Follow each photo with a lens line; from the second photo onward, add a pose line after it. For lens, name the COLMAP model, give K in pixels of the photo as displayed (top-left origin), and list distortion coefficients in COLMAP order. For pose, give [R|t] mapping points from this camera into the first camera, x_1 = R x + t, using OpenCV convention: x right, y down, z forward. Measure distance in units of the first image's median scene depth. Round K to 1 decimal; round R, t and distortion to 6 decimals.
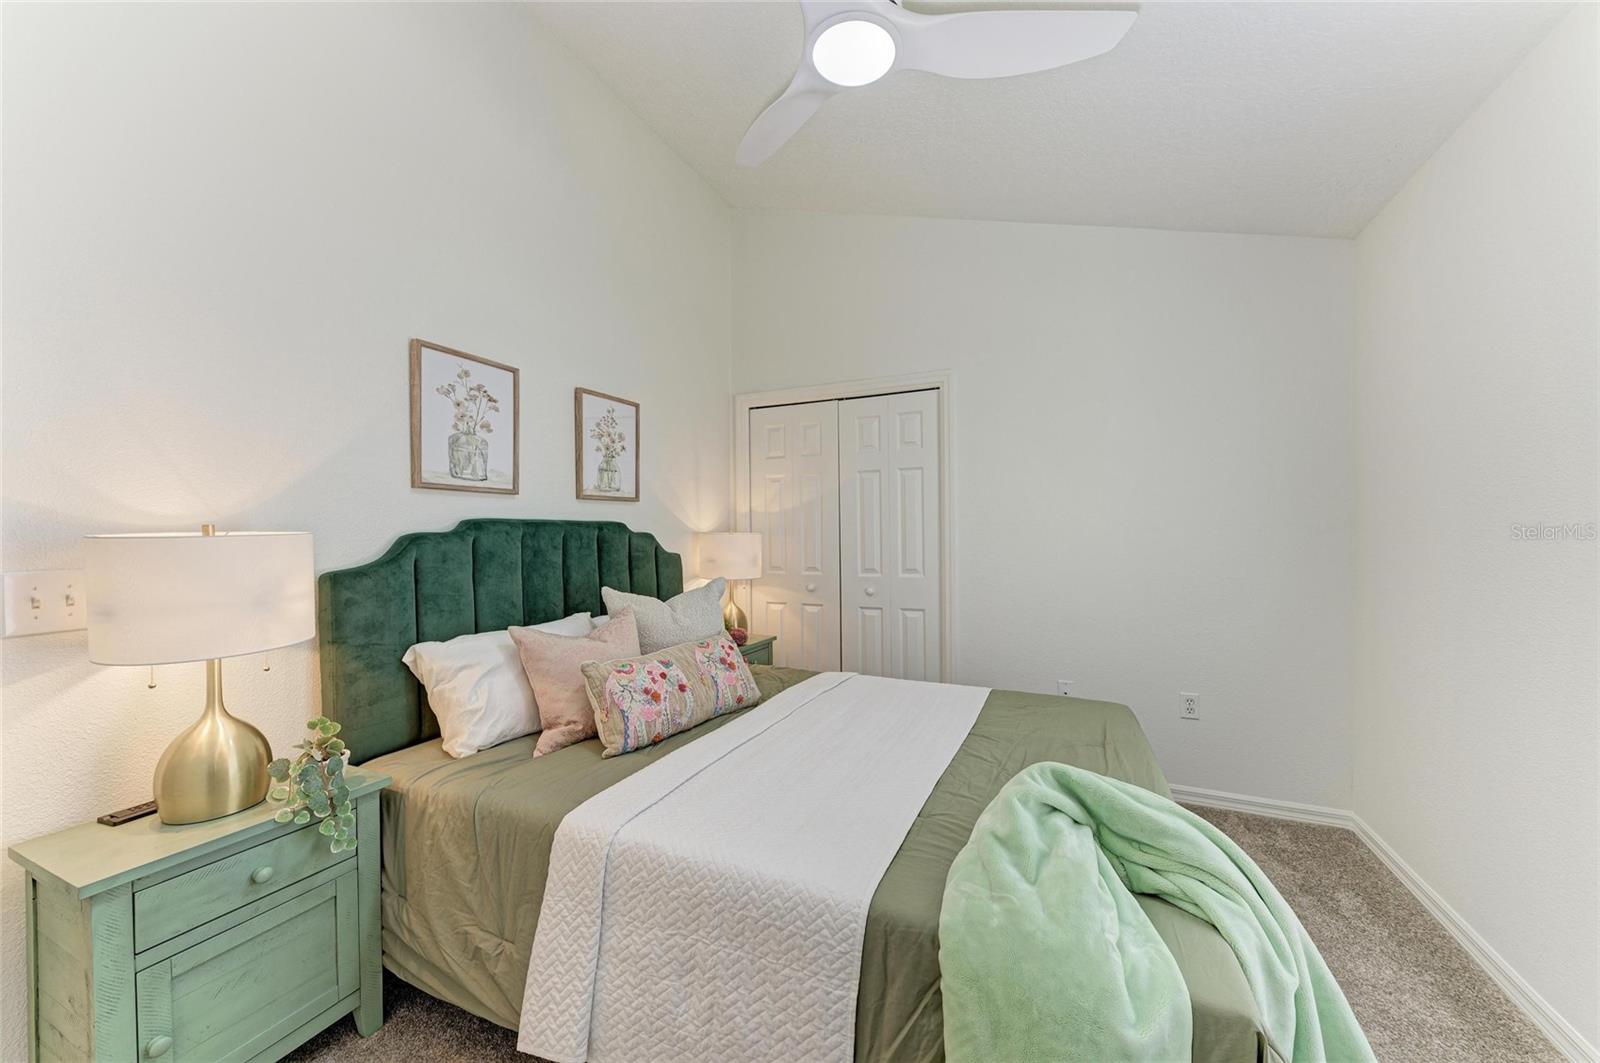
lens RADIAL K [[575.4, 0, 800.4], [0, 575.4, 533.2], [0, 0, 1]] dist [0.005901, 0.000016]
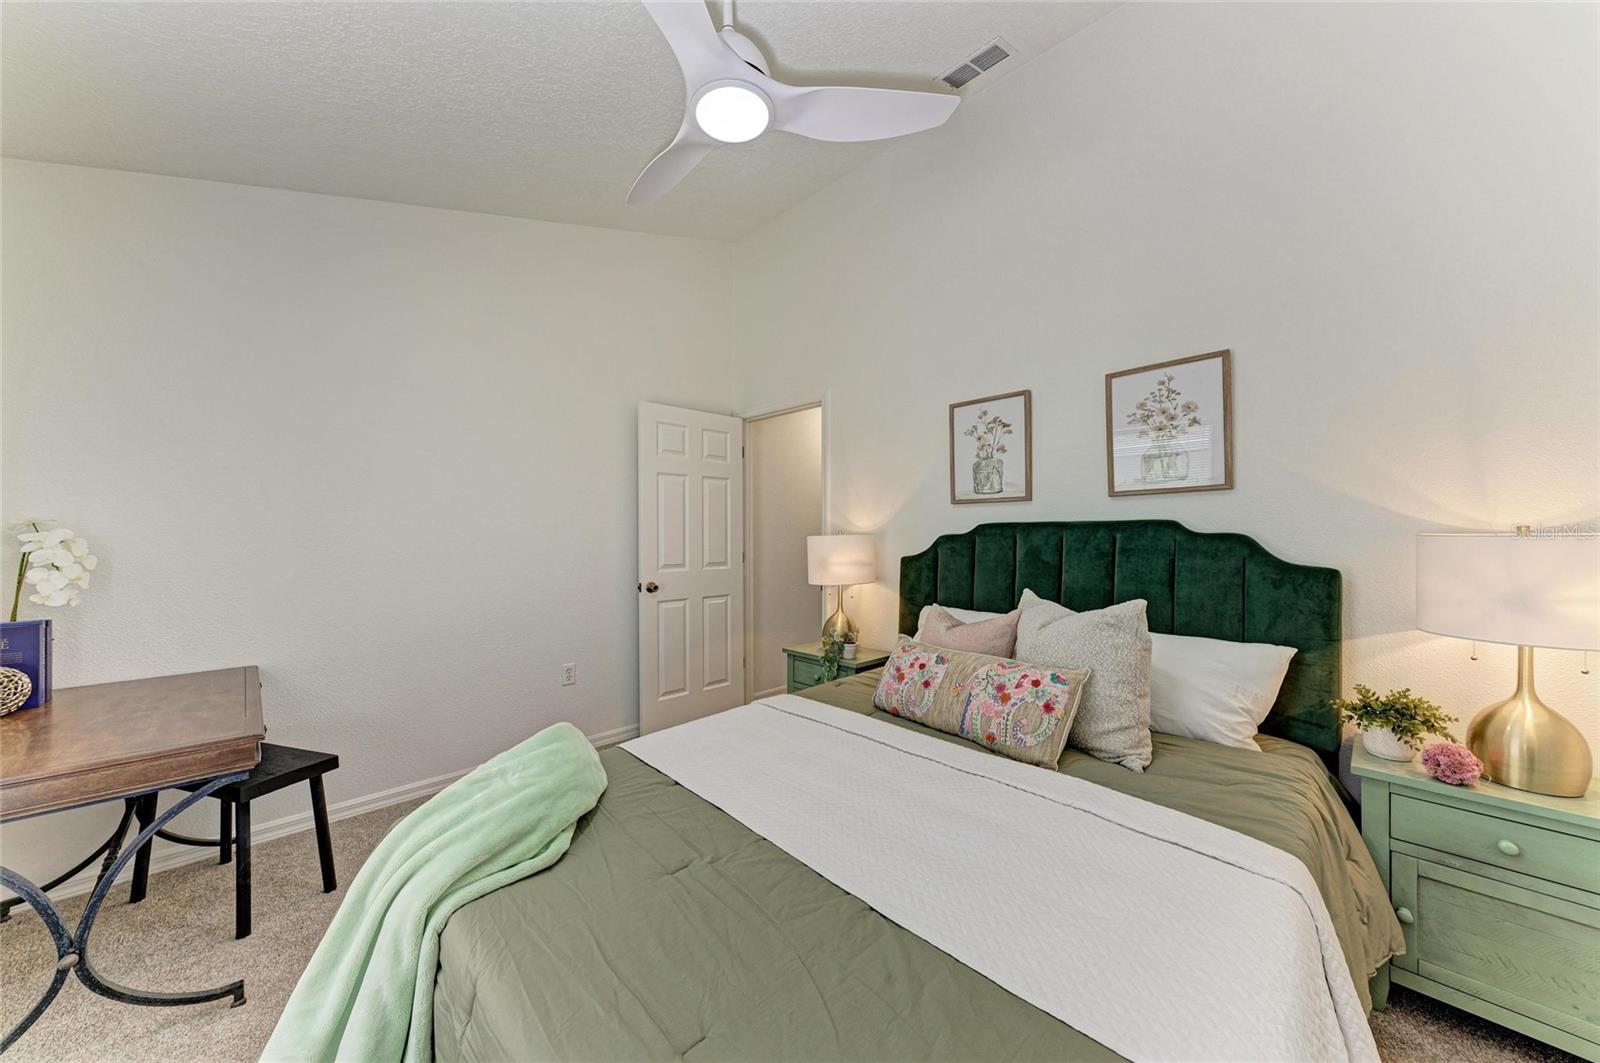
lens RADIAL K [[539.2, 0, 796.0], [0, 539.2, 538.1], [0, 0, 1]] dist [0.001883, 0.000021]
pose [[-0.341344, 0.024677, -0.939615, 0.710771], [0.017448, 0.999649, 0.019915, -0.022818], [0.939777, -0.009596, -0.341655, 0.982726]]
